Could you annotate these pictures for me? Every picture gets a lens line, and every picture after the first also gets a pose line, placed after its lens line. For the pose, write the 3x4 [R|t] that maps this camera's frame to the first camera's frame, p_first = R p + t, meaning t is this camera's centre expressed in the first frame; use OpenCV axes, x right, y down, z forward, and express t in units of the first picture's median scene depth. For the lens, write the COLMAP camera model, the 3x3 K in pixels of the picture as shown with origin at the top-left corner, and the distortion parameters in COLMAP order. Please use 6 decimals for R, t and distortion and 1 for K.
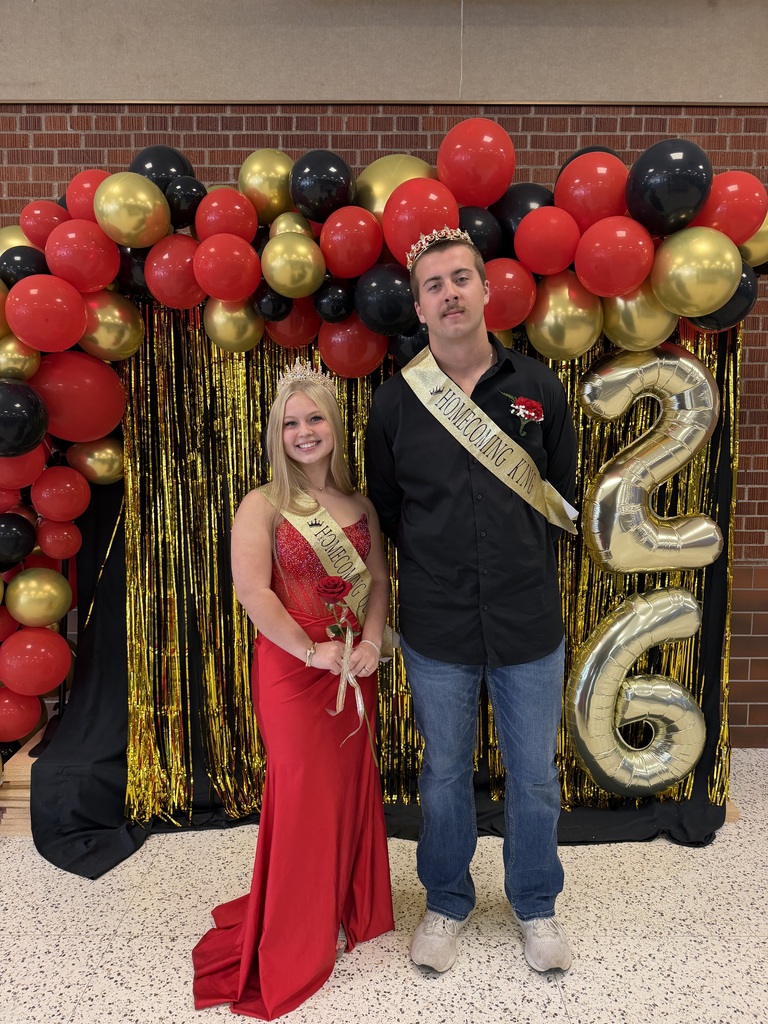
lens RADIAL K [[706.3, 0, 384.0], [0, 706.3, 512.0], [0, 0, 1]] dist [0.138473, -0.158963]
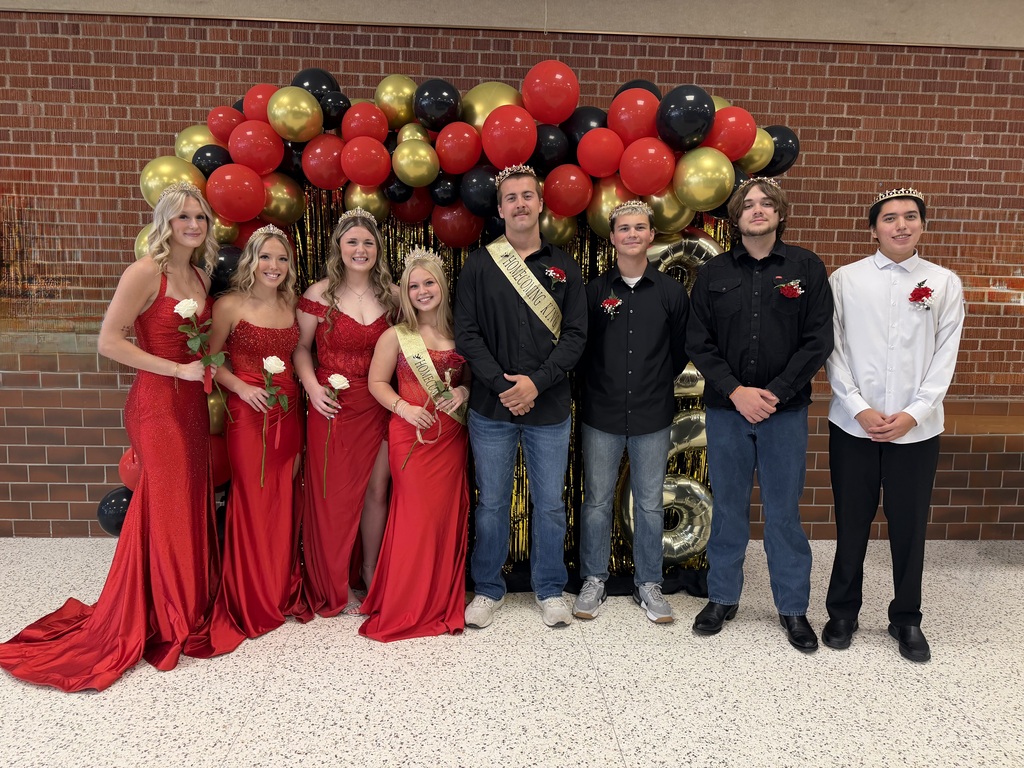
lens RADIAL K [[706.3, 0, 511.4], [0, 706.3, 391.8], [0, 0, 1]] dist [0.138473, -0.158963]
pose [[0.998937, 0.011126, 0.044737, -0.000745], [-0.012452, 0.999489, 0.029455, 0.032546], [-0.044386, -0.029981, 0.998564, -0.283620]]
